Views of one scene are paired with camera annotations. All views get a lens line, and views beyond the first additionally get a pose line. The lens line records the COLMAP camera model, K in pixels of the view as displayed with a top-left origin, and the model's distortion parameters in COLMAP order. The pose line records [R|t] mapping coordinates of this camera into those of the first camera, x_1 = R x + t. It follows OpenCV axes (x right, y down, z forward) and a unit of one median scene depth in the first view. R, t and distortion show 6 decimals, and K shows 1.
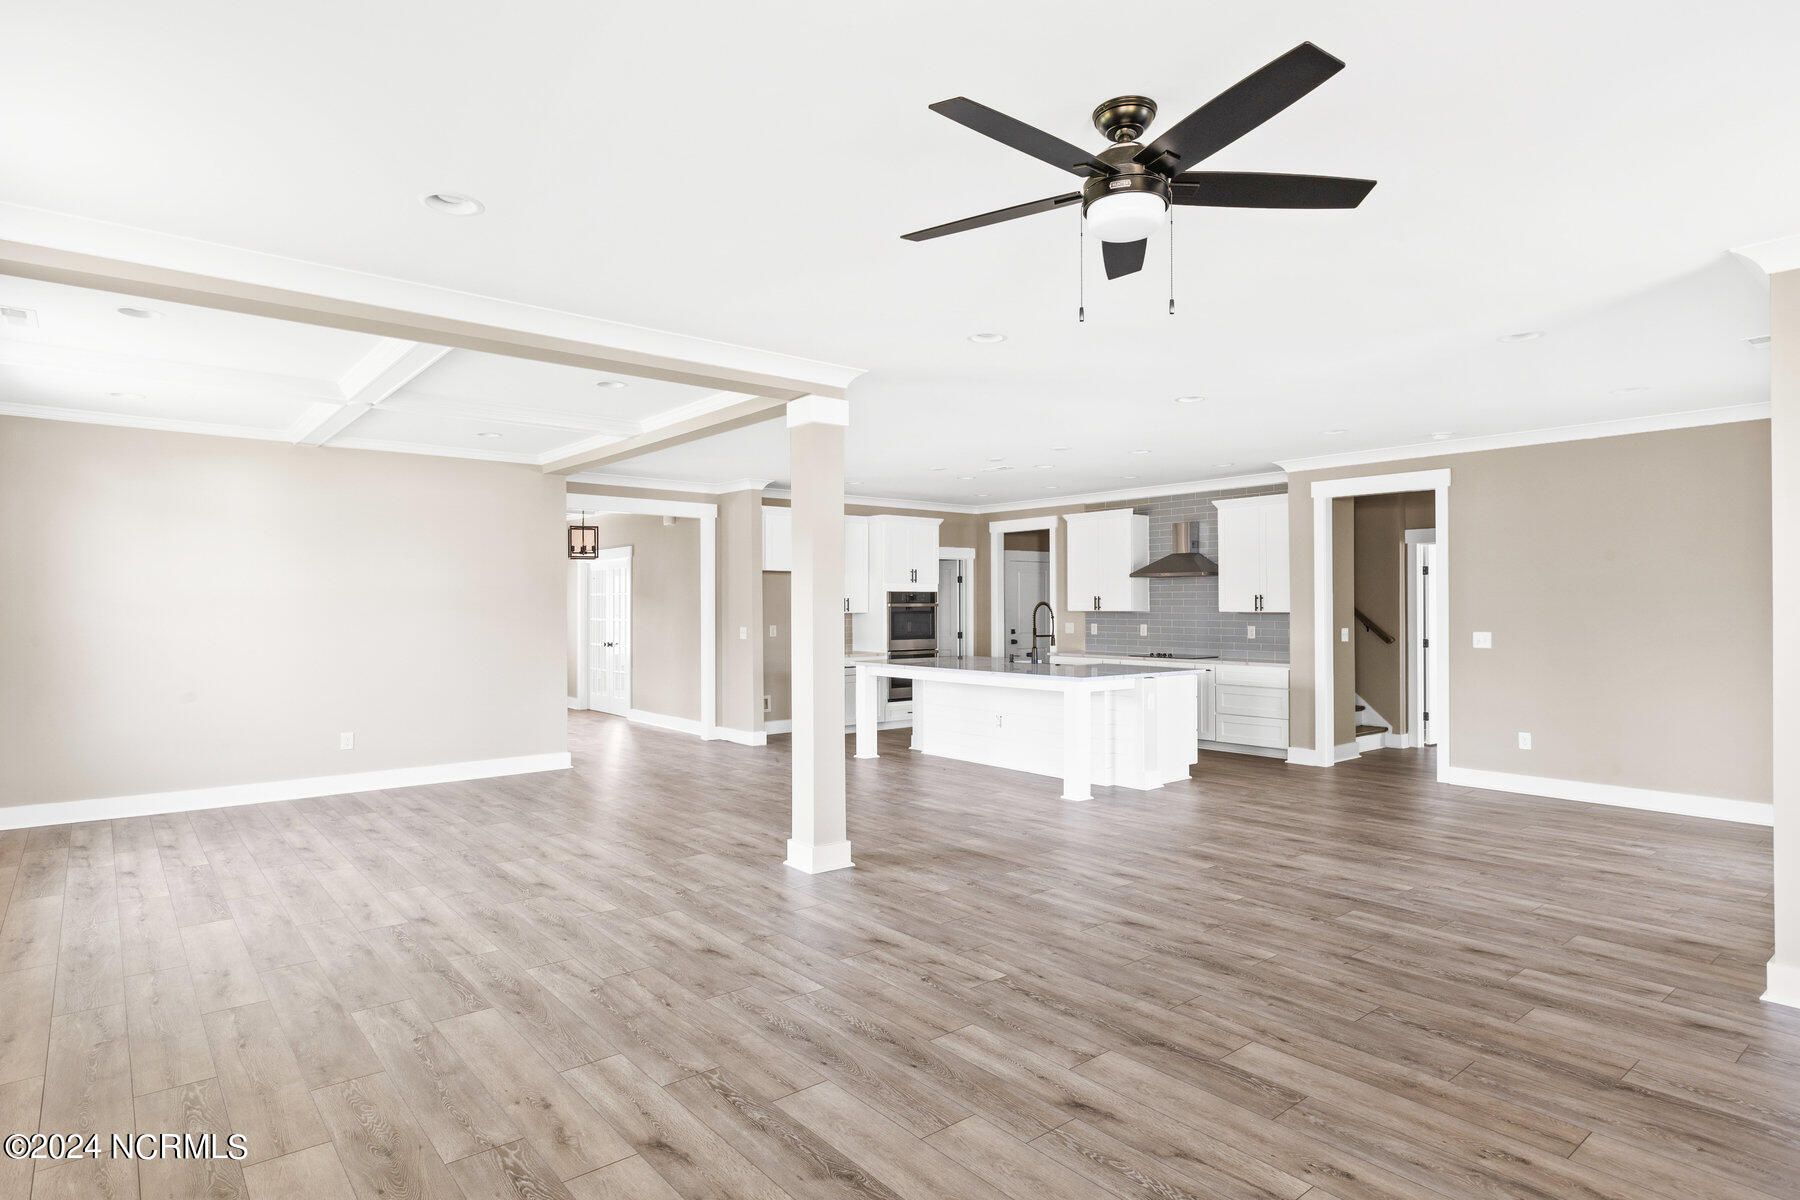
lens RADIAL K [[975.5, 0, 893.4], [0, 975.5, 595.0], [0, 0, 1]] dist [0.003107, 0.000550]
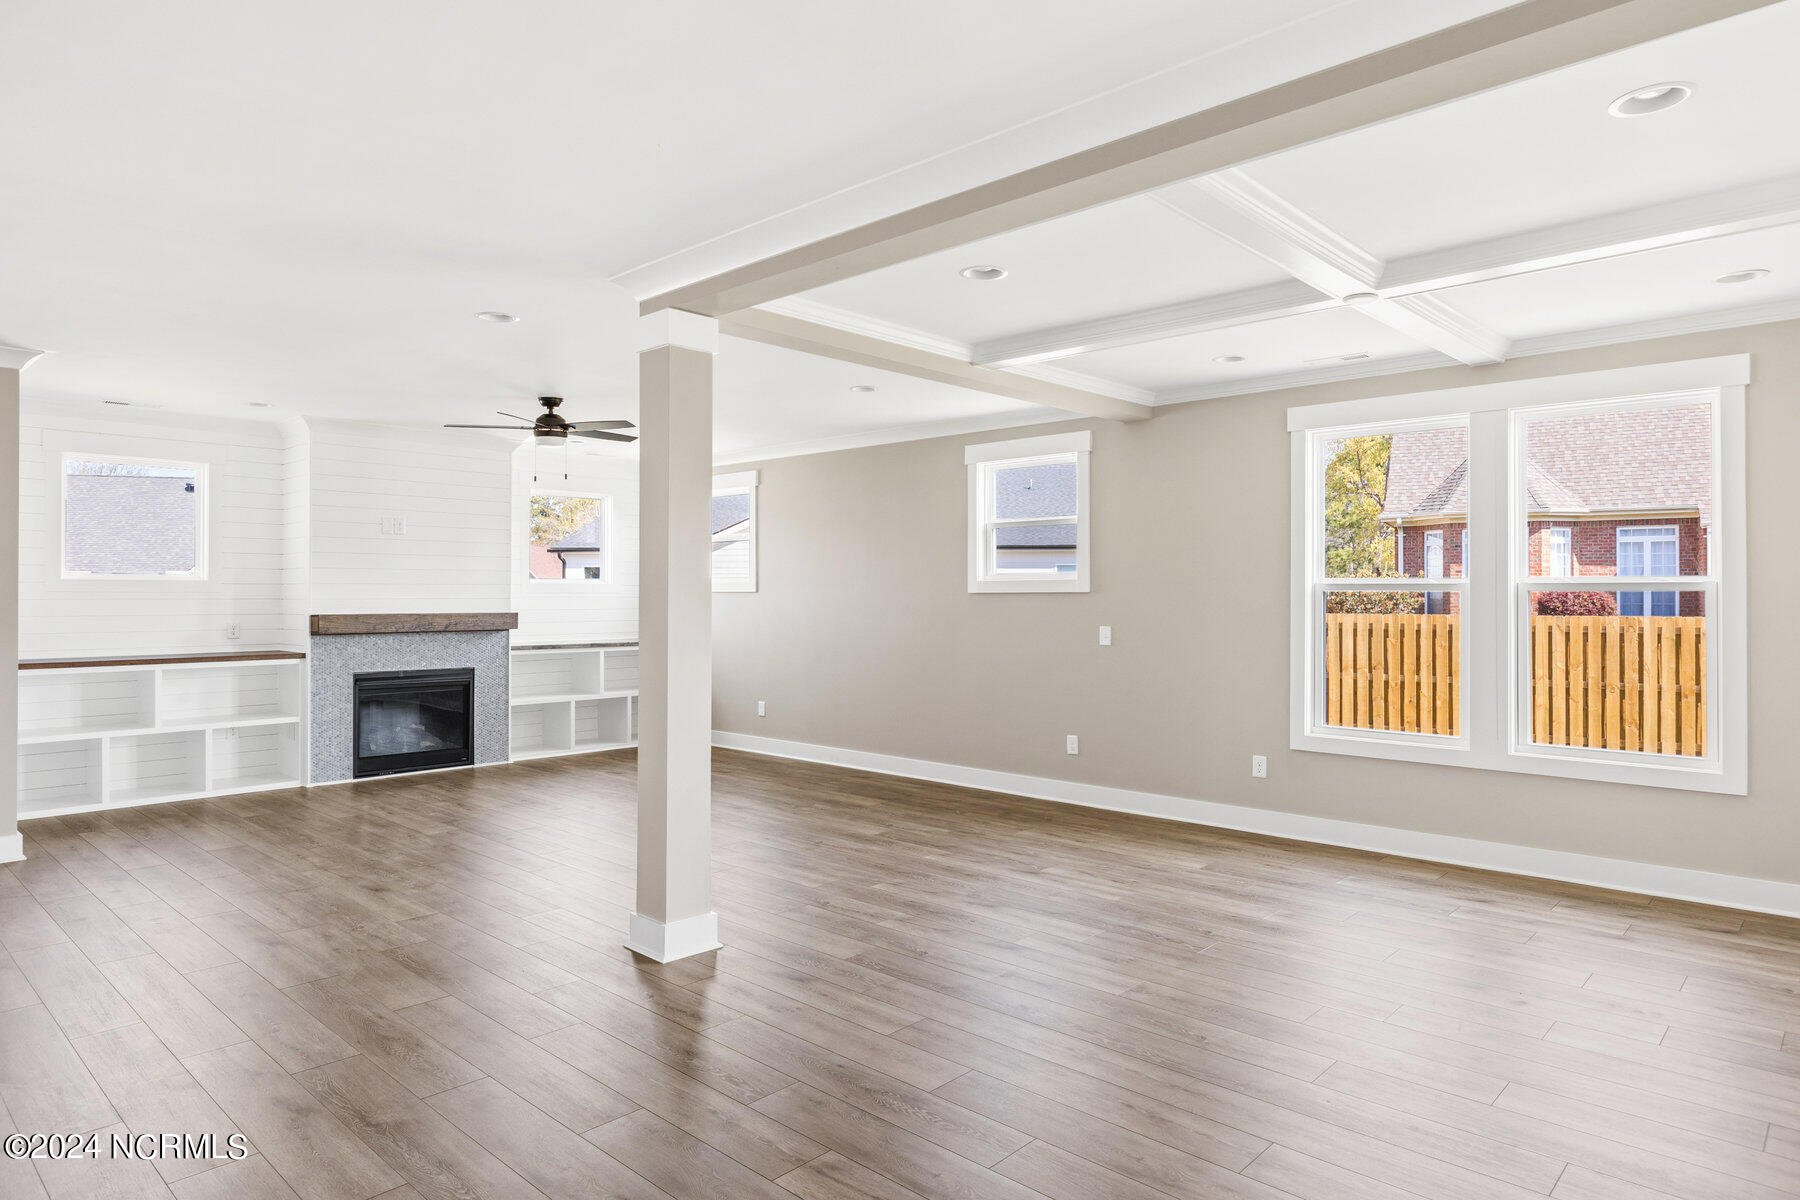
lens RADIAL K [[1065.6, 0, 900.4], [0, 1065.6, 593.4], [0, 0, 1]] dist [-0.002003, -0.000080]
pose [[-0.992647, 0.000762, -0.121040, -0.239939], [0.001884, 0.999956, -0.009155, 0.027904], [0.121028, -0.009316, -0.992605, 2.915028]]
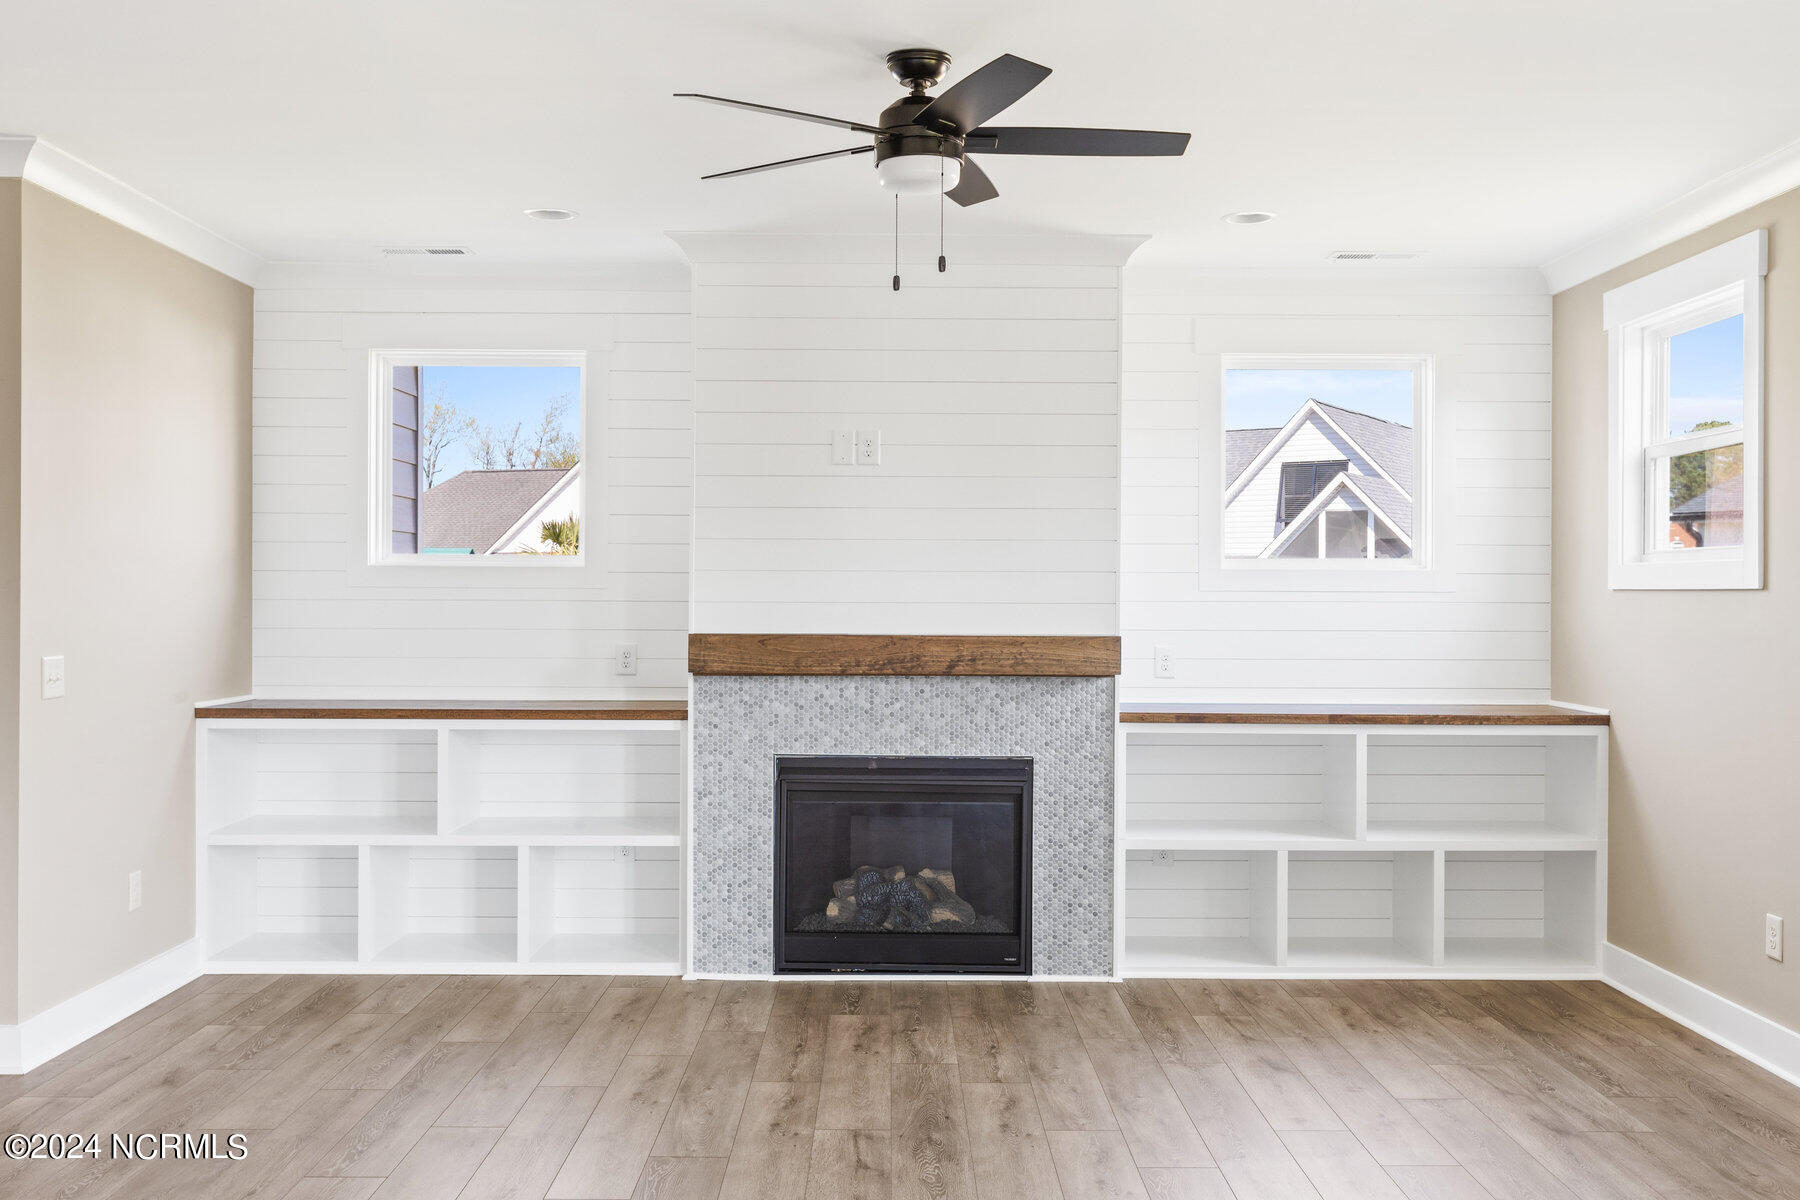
lens RADIAL K [[1657.4, 0, 893.2], [0, 1657.4, 603.0], [0, 0, 1]] dist [-0.002532, 0.000000]
pose [[-0.769074, -0.004008, 0.639147, -0.565004], [-0.008340, 0.999958, -0.003765, 0.023025], [-0.639105, -0.008226, -0.769075, 1.666274]]
